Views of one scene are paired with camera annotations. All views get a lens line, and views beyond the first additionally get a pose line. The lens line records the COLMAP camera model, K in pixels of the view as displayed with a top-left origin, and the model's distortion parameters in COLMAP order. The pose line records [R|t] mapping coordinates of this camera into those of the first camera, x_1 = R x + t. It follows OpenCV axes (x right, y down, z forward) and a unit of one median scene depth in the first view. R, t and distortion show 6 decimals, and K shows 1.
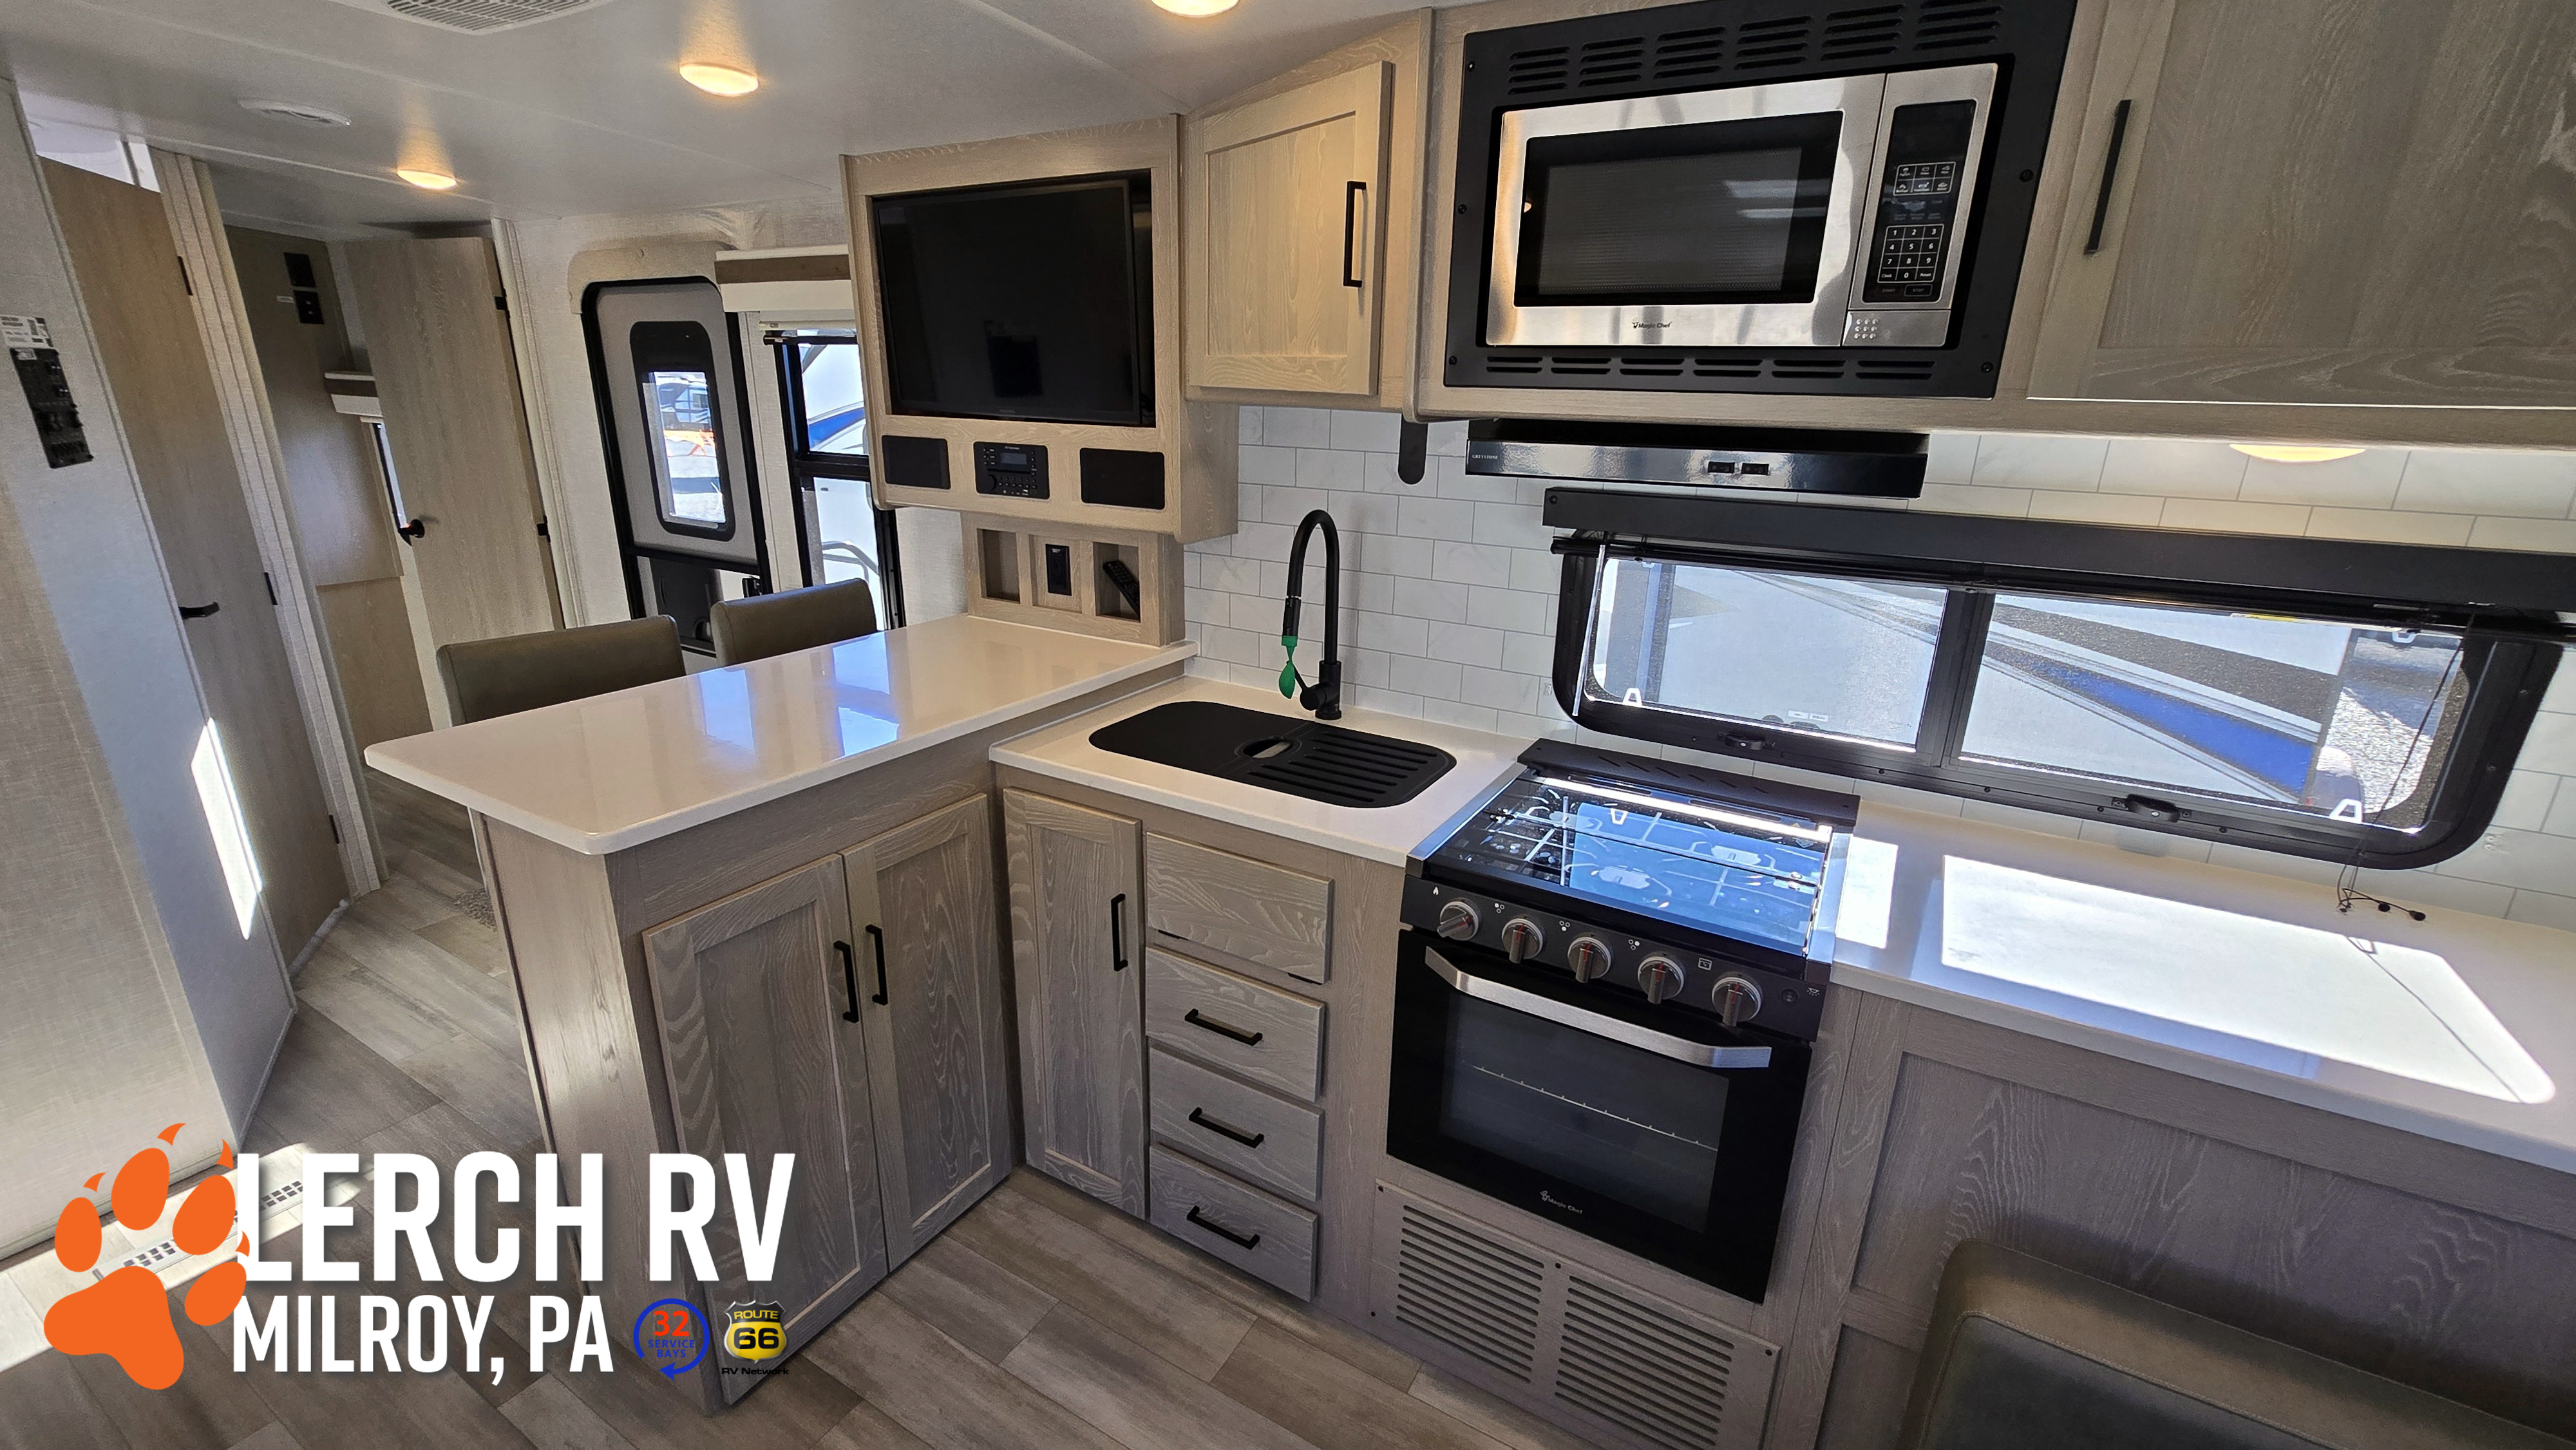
lens RADIAL K [[1052.9, 0, 1287.6], [0, 1052.9, 705.3], [0, 0, 1]] dist [-0.002112, -0.000276]
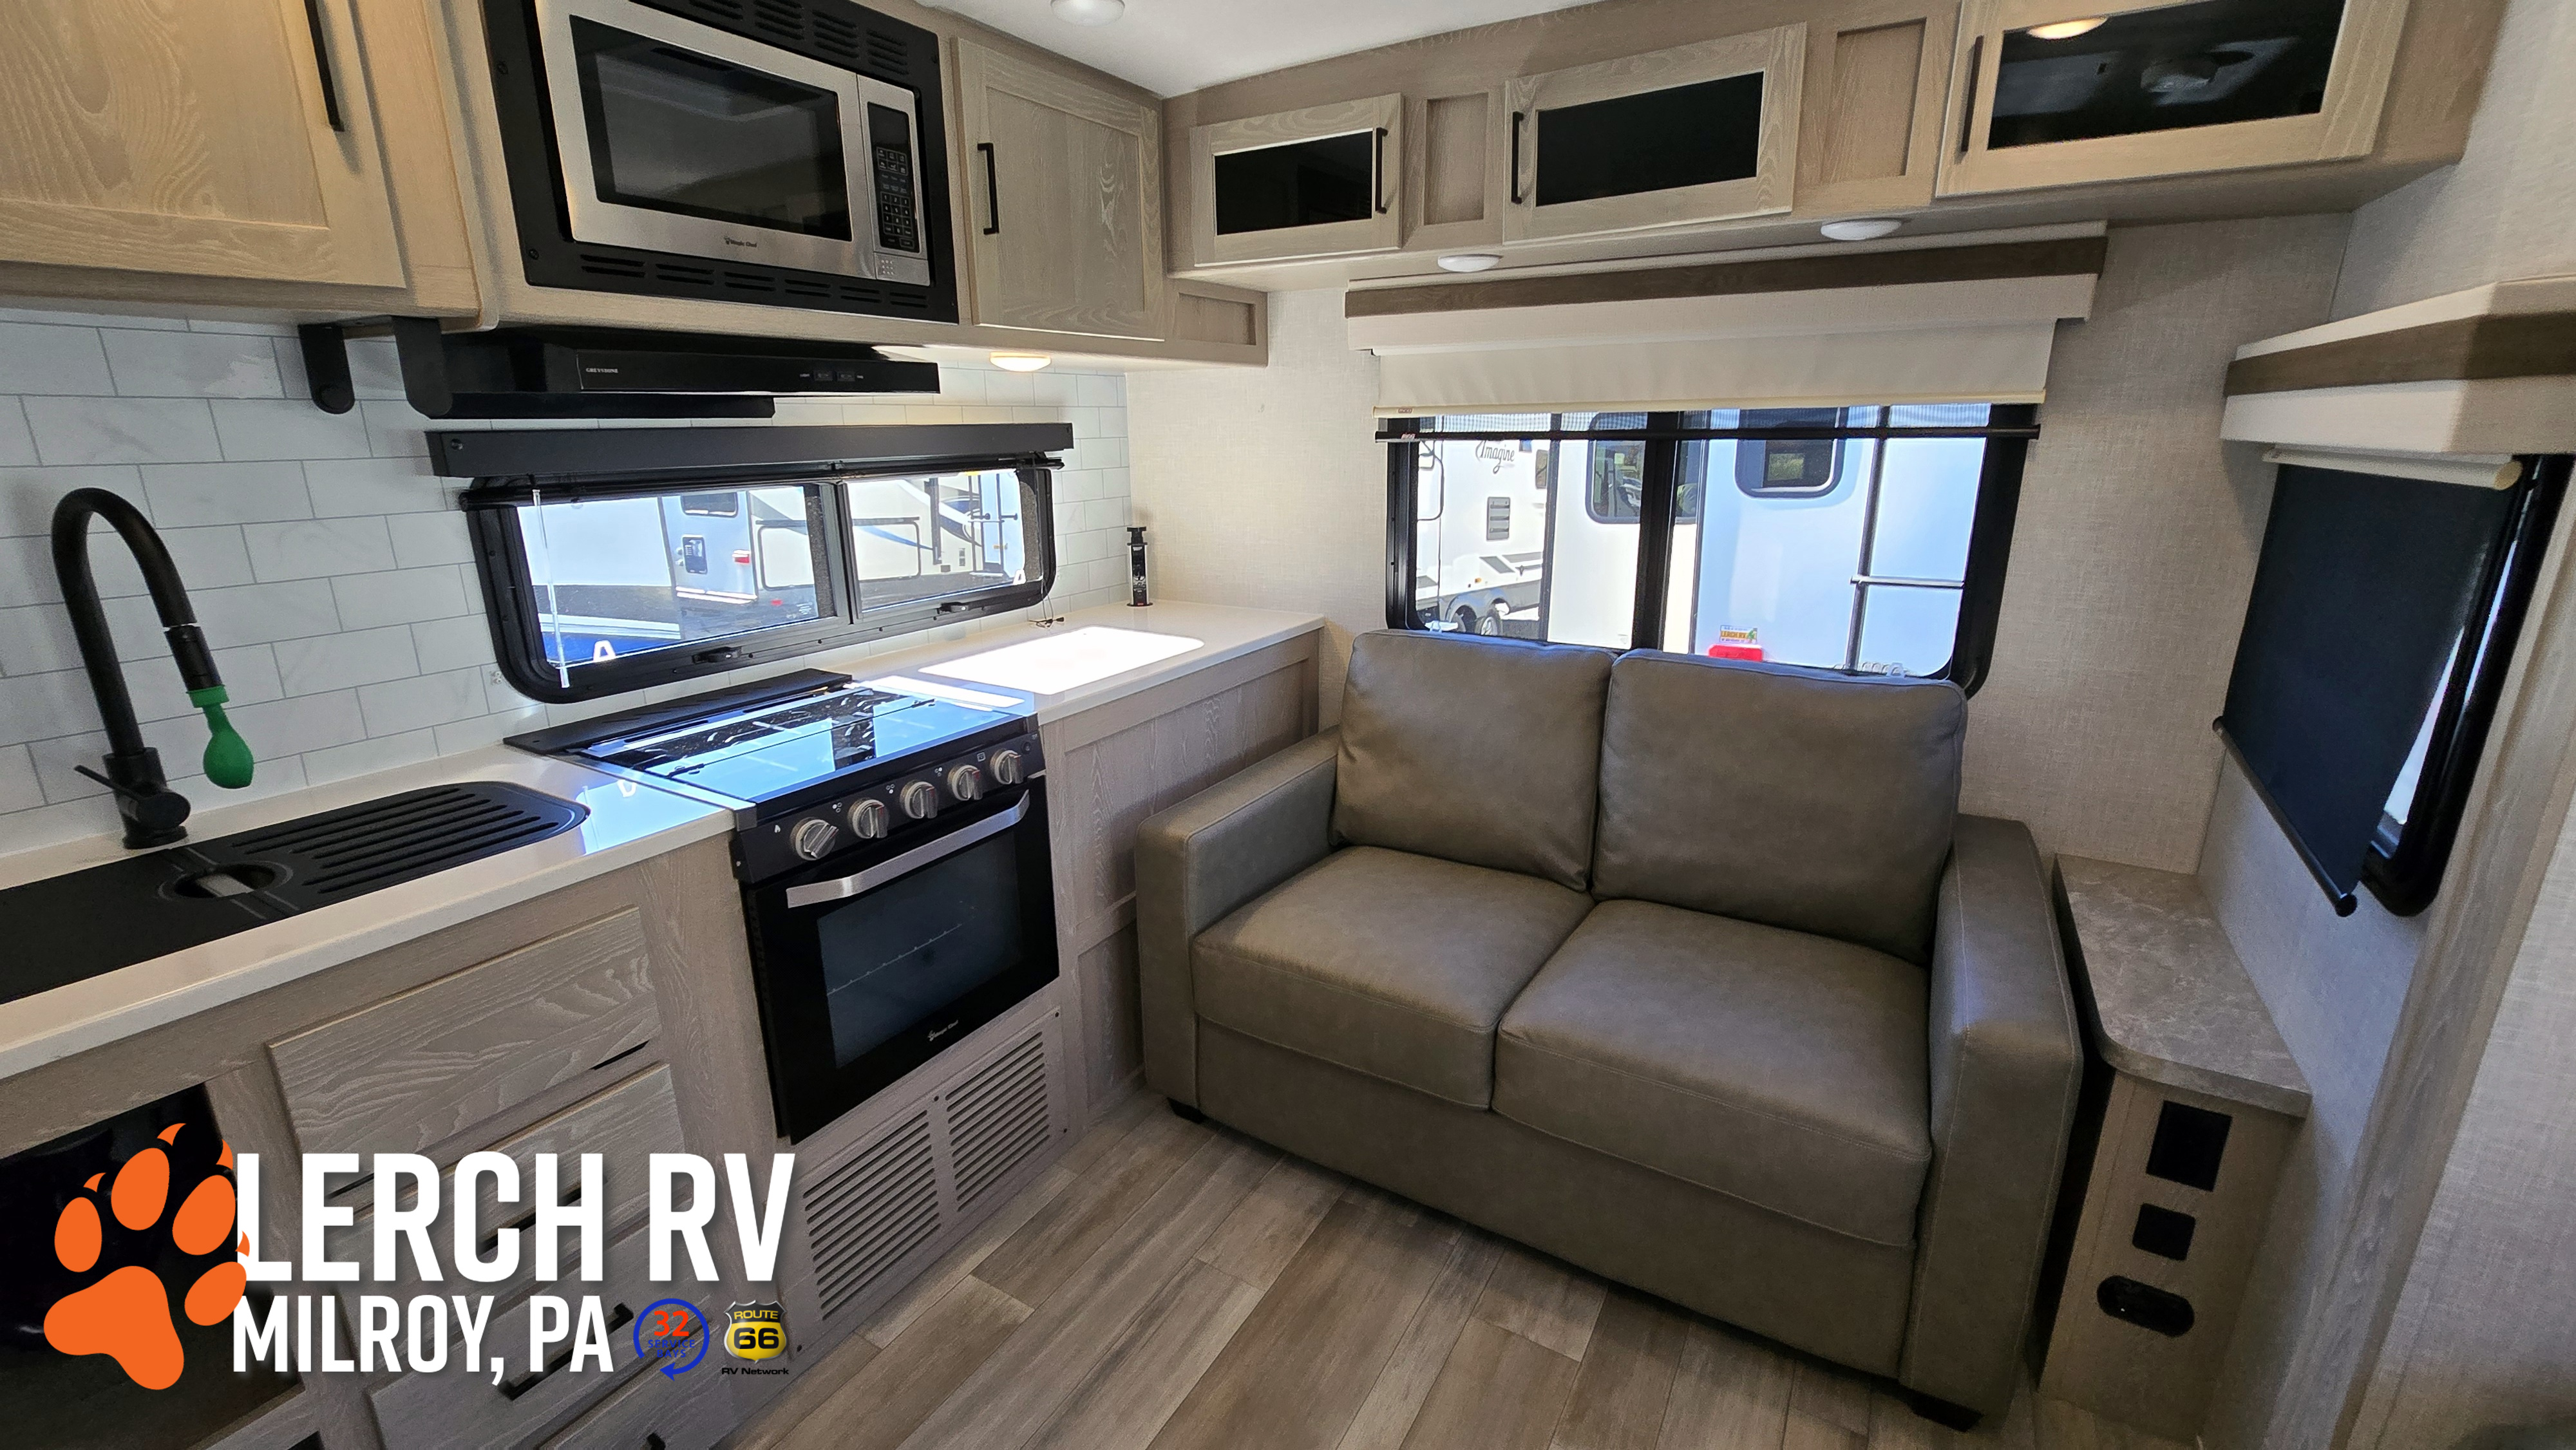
lens RADIAL K [[1052.9, 0, 1292.3], [0, 1052.9, 701.7], [0, 0, 1]] dist [-0.002112, -0.000276]
pose [[0.010688, -0.282883, 0.959095, -0.650470], [0.294784, 0.917415, 0.267305, -0.040046], [-0.955504, 0.279869, 0.093195, 0.390058]]
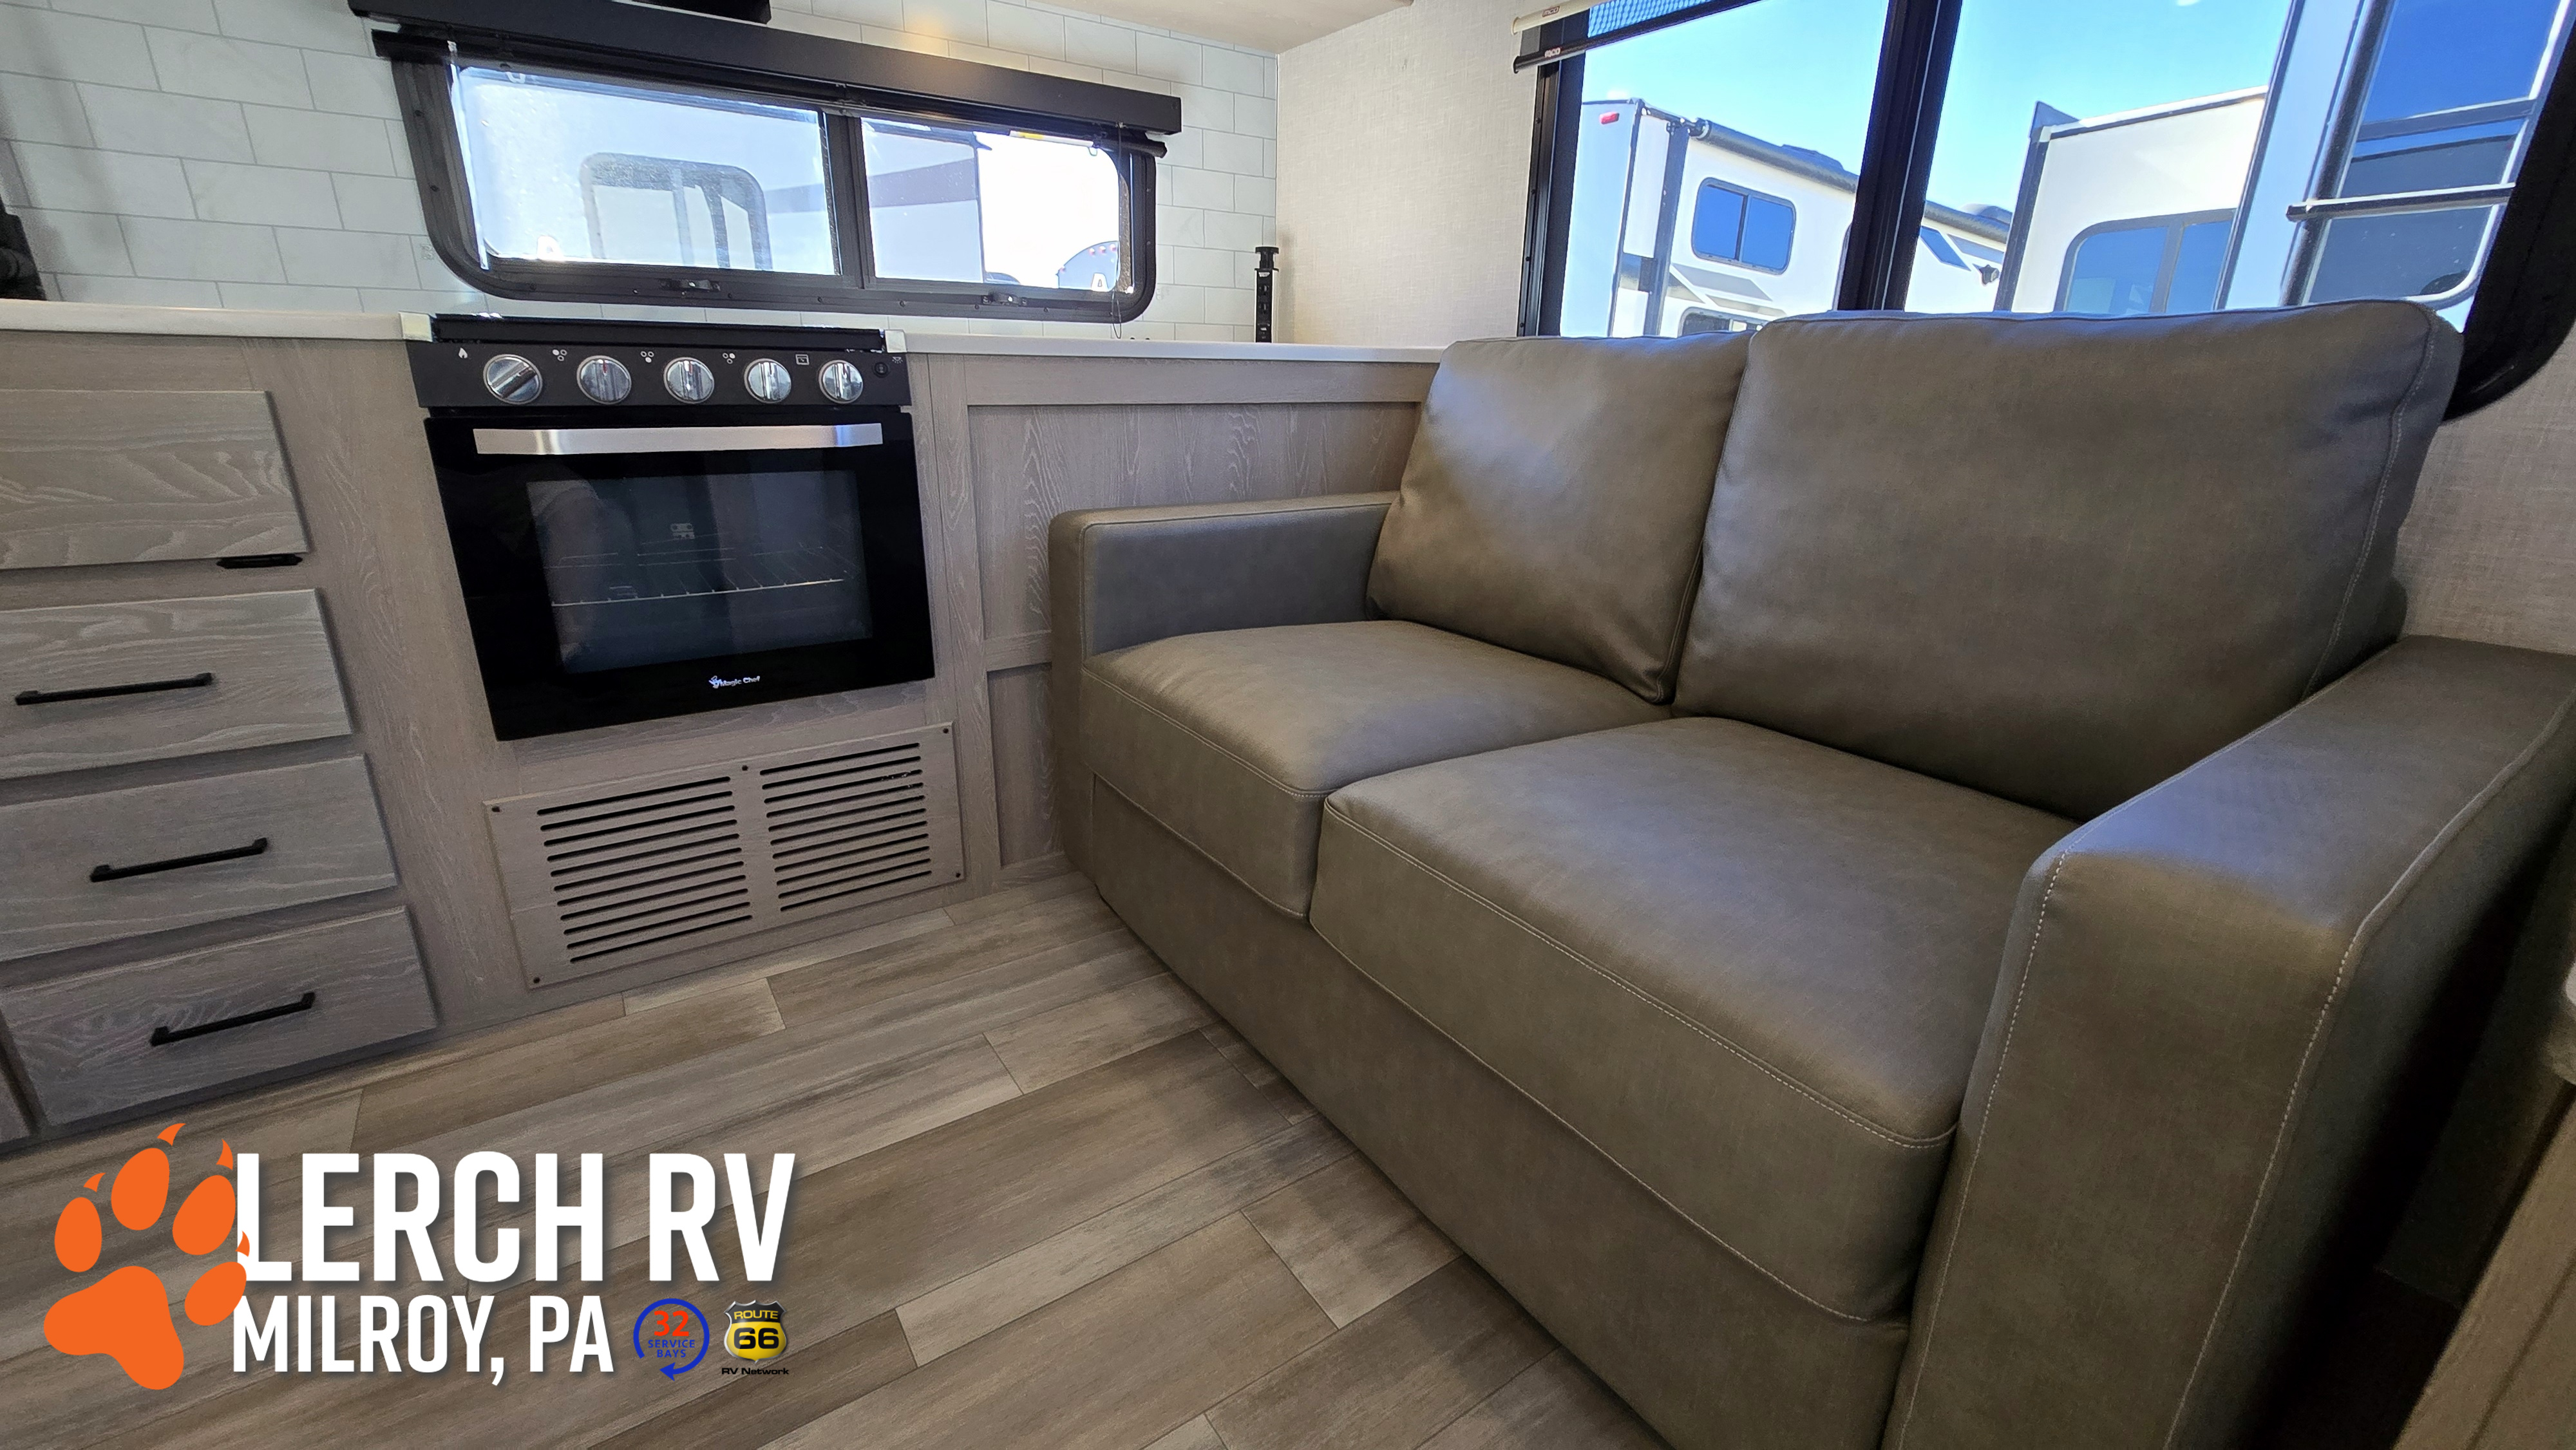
lens RADIAL K [[1052.9, 0, 1286.0], [0, 1052.9, 704.9], [0, 0, 1]] dist [-0.002112, -0.000276]
pose [[0.428716, -0.297583, 0.853022, -0.317694], [0.251229, 0.946222, 0.203833, 0.379631], [-0.867806, 0.126918, 0.480422, 0.089027]]
